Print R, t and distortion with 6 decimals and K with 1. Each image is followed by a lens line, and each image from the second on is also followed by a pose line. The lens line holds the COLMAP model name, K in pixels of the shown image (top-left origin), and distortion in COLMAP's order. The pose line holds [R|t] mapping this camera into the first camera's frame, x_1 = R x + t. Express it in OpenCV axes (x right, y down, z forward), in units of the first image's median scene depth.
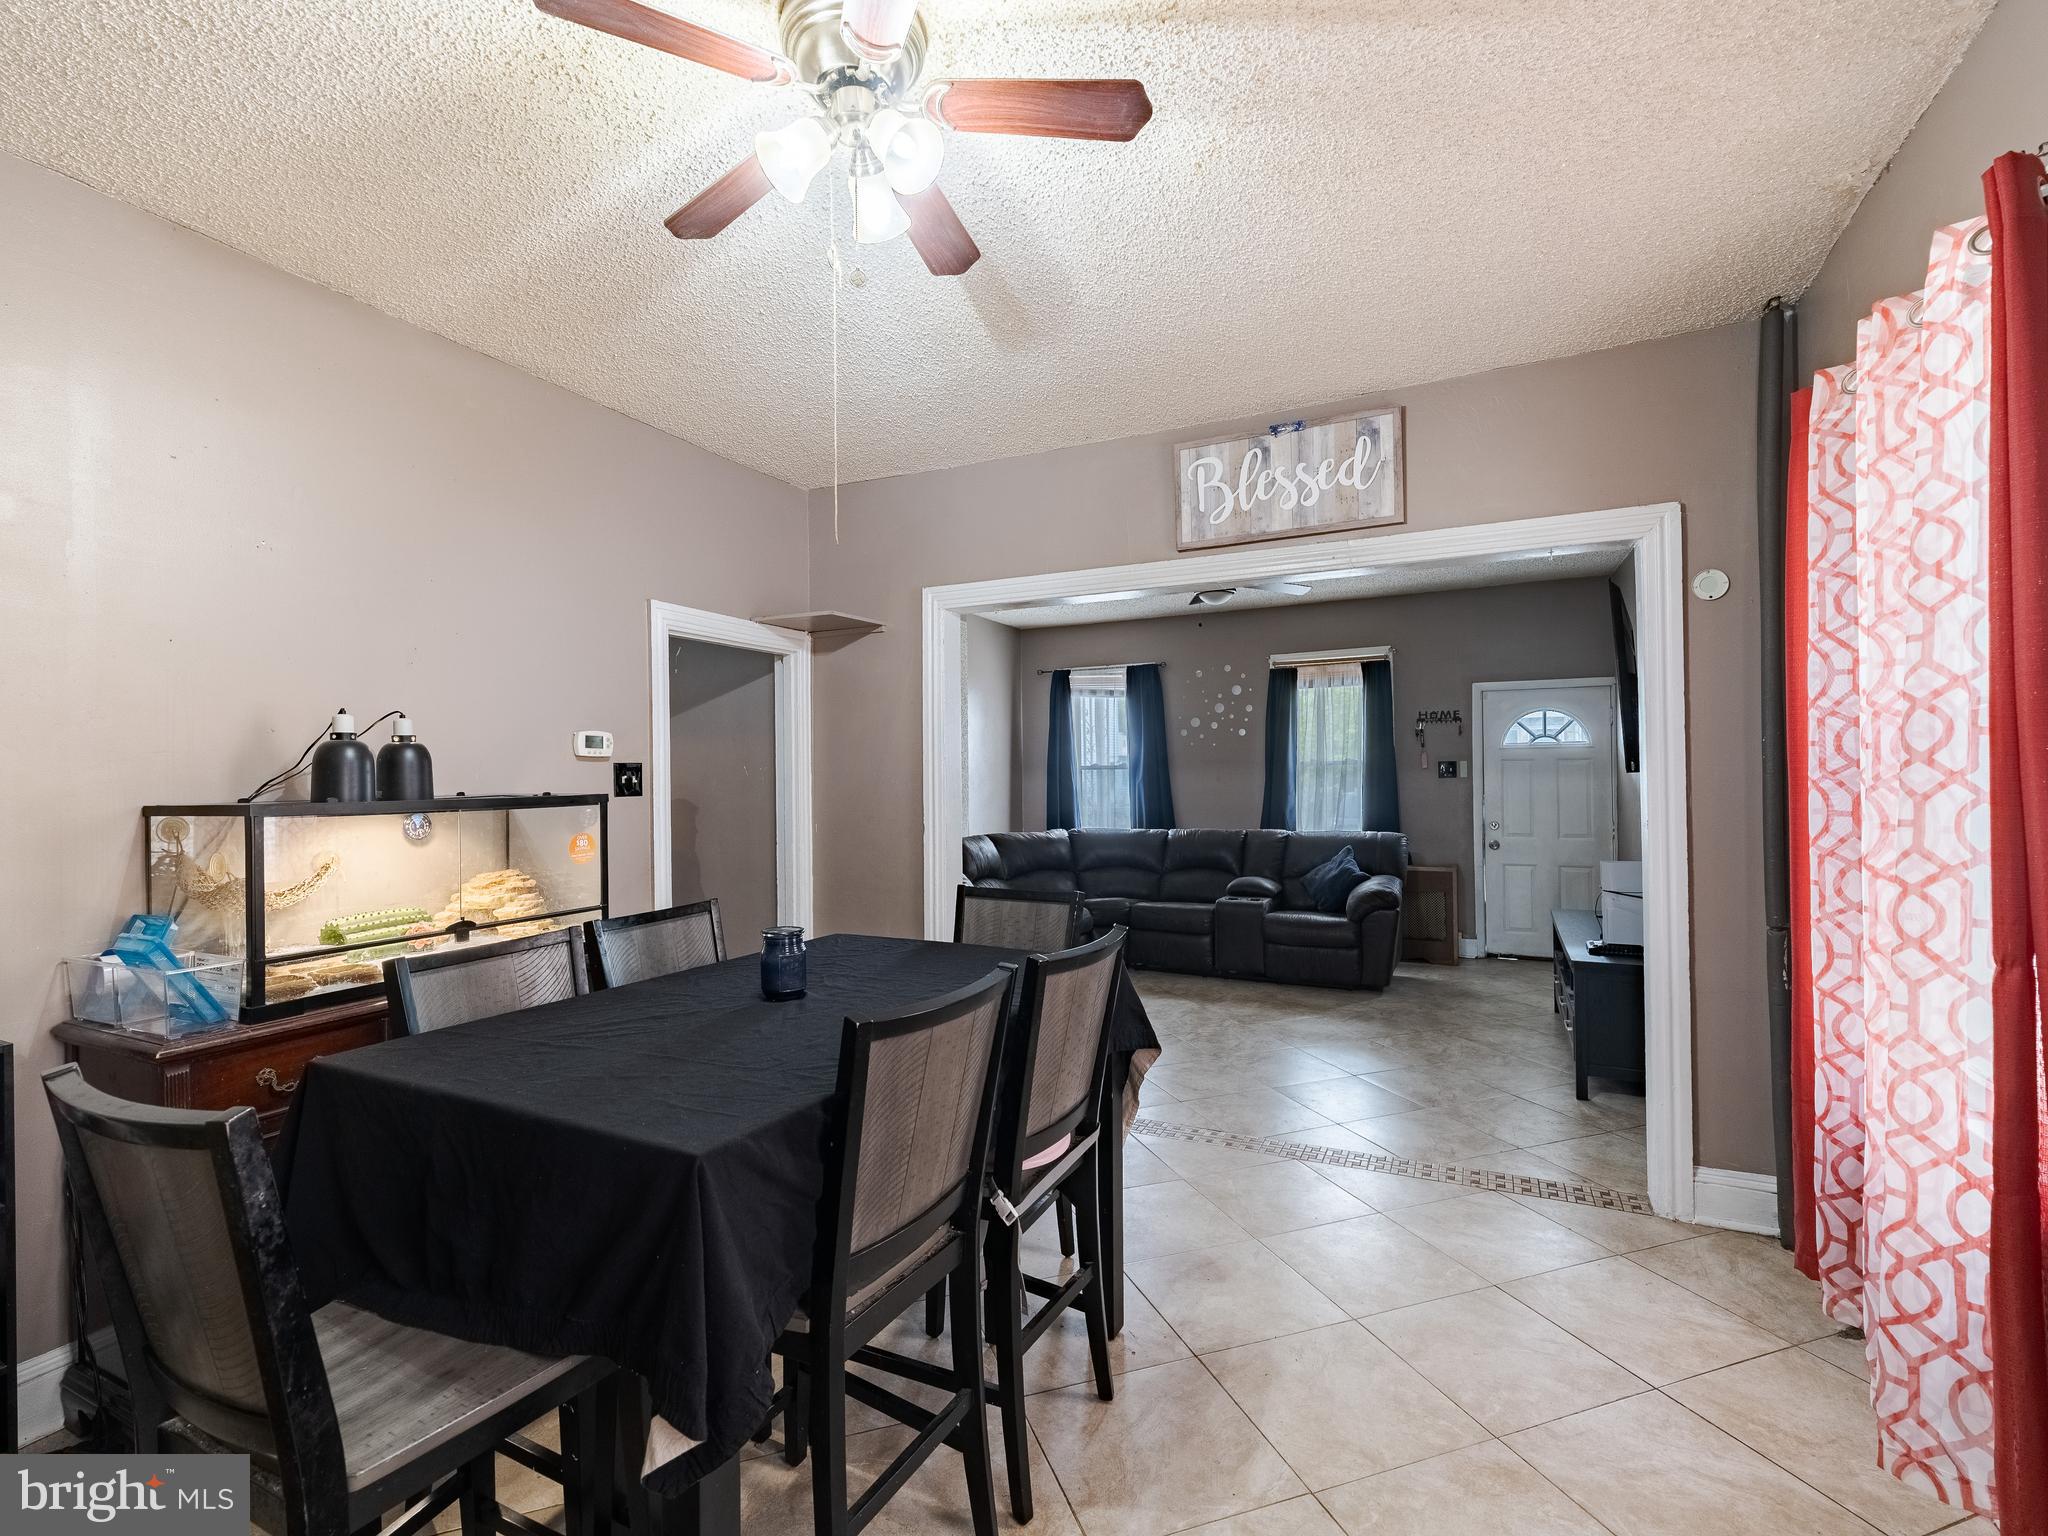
lens RADIAL K [[932.3, 0, 1042.9], [0, 932.3, 767.5], [0, 0, 1]] dist [-0.003395, 0.000977]
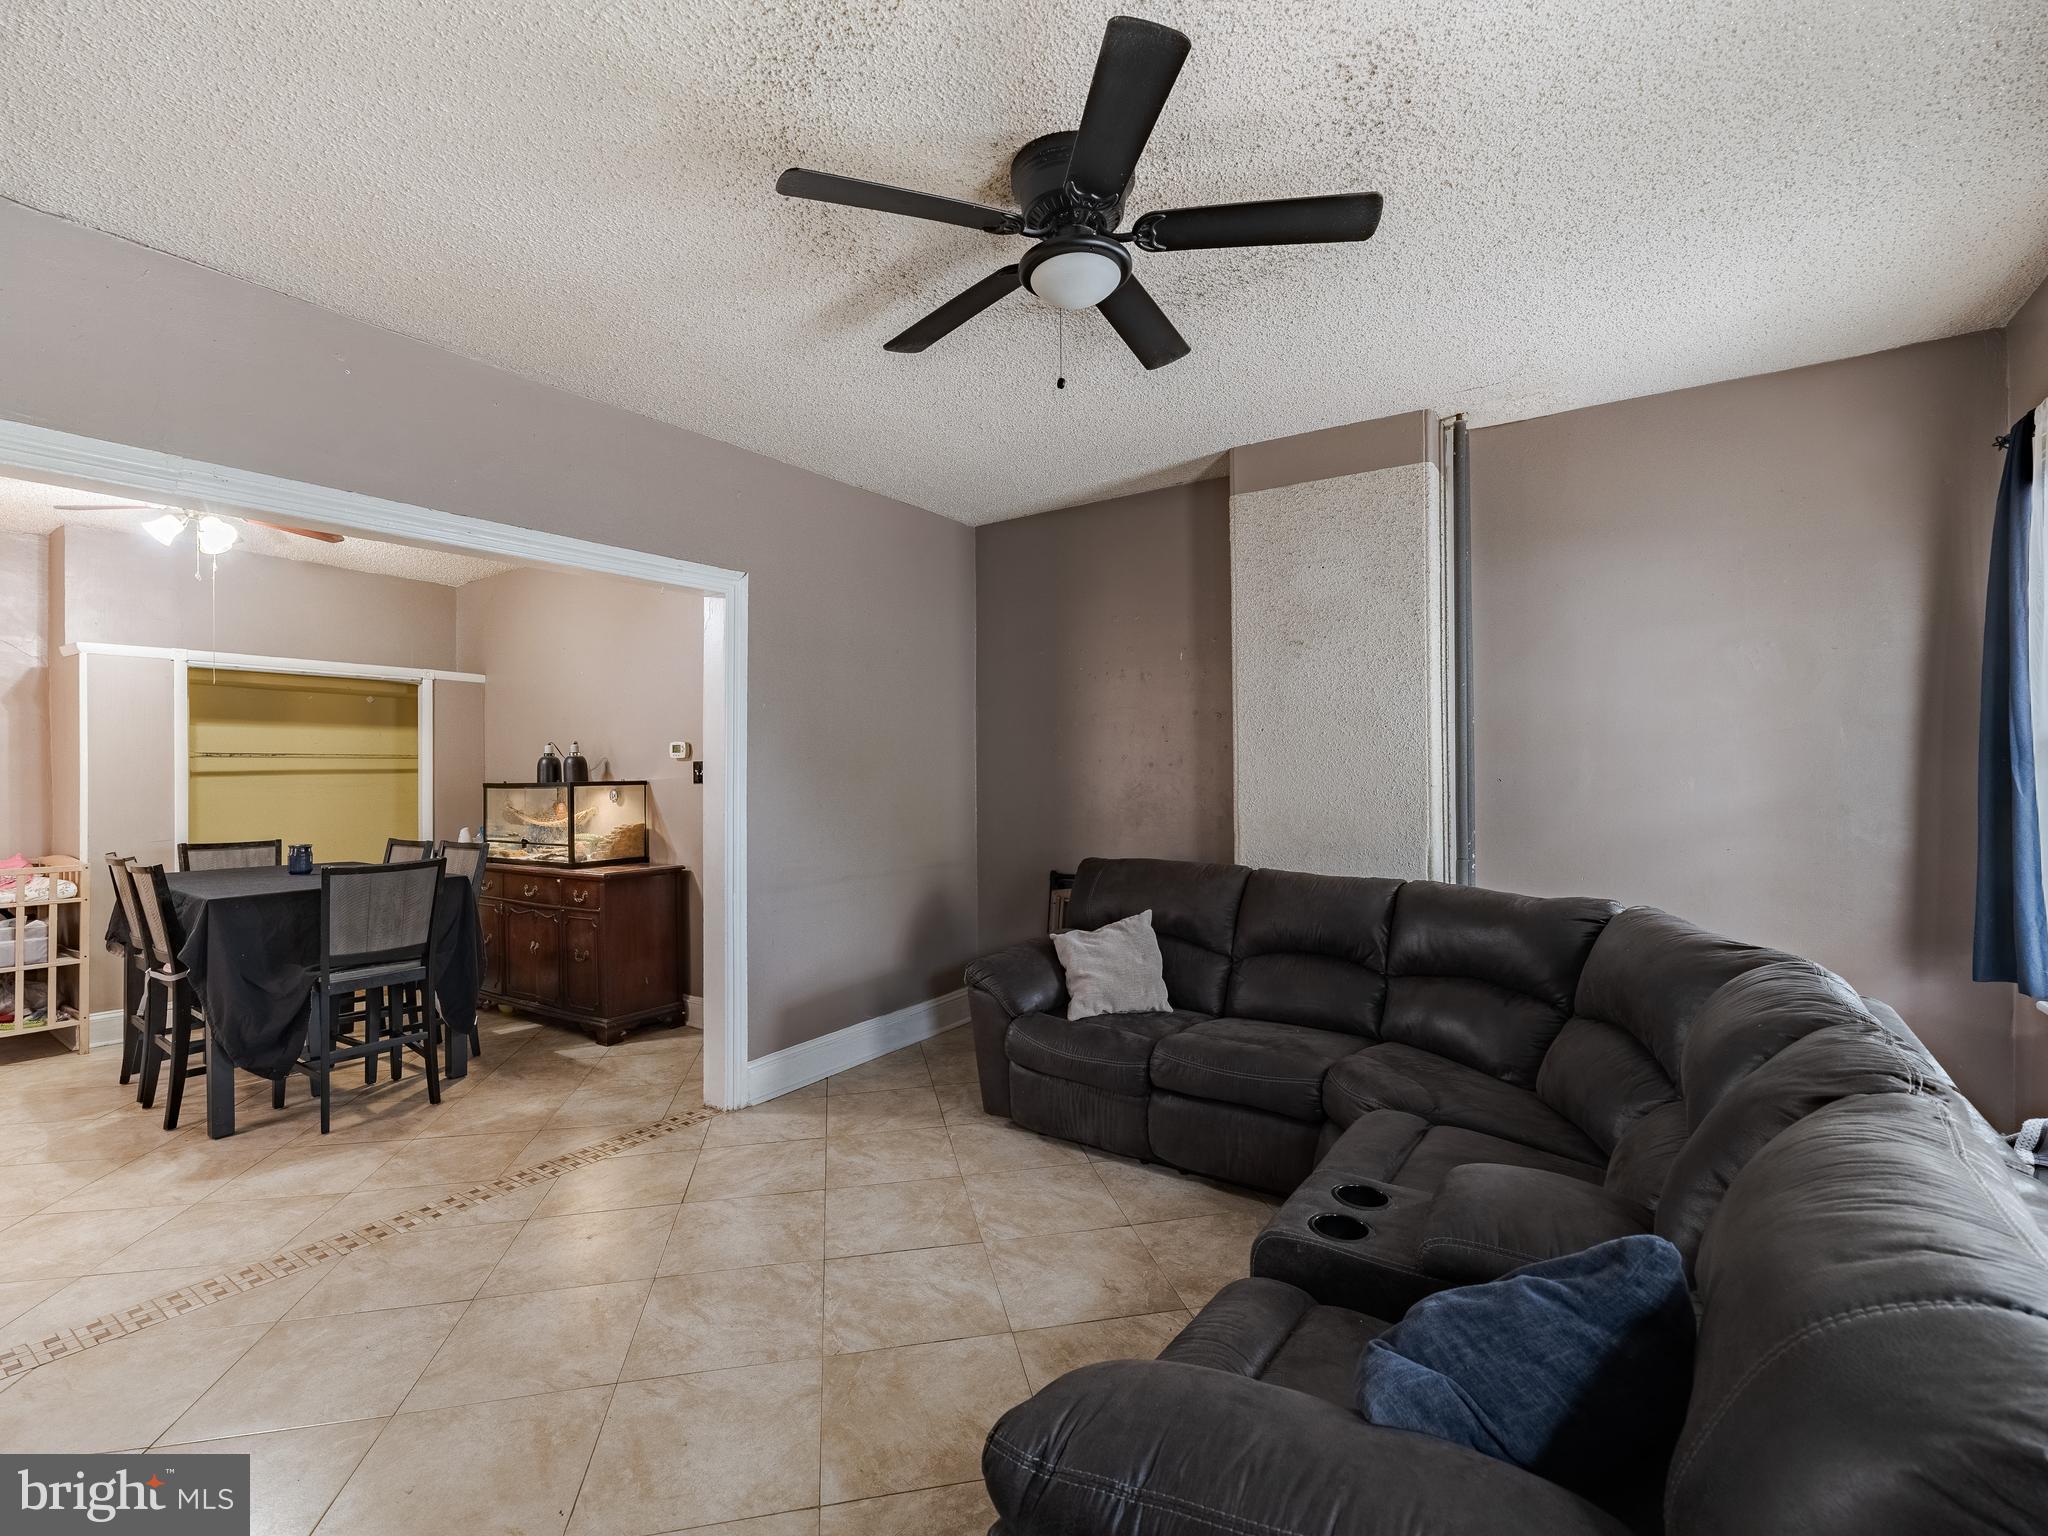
lens RADIAL K [[932.3, 0, 1021.3], [0, 932.3, 772.0], [0, 0, 1]] dist [-0.003395, 0.000977]
pose [[-0.162061, 0.012799, -0.986698, 0.456686], [0.021780, 0.999719, 0.009391, 0.004459], [0.986540, -0.019969, -0.162294, 0.857937]]
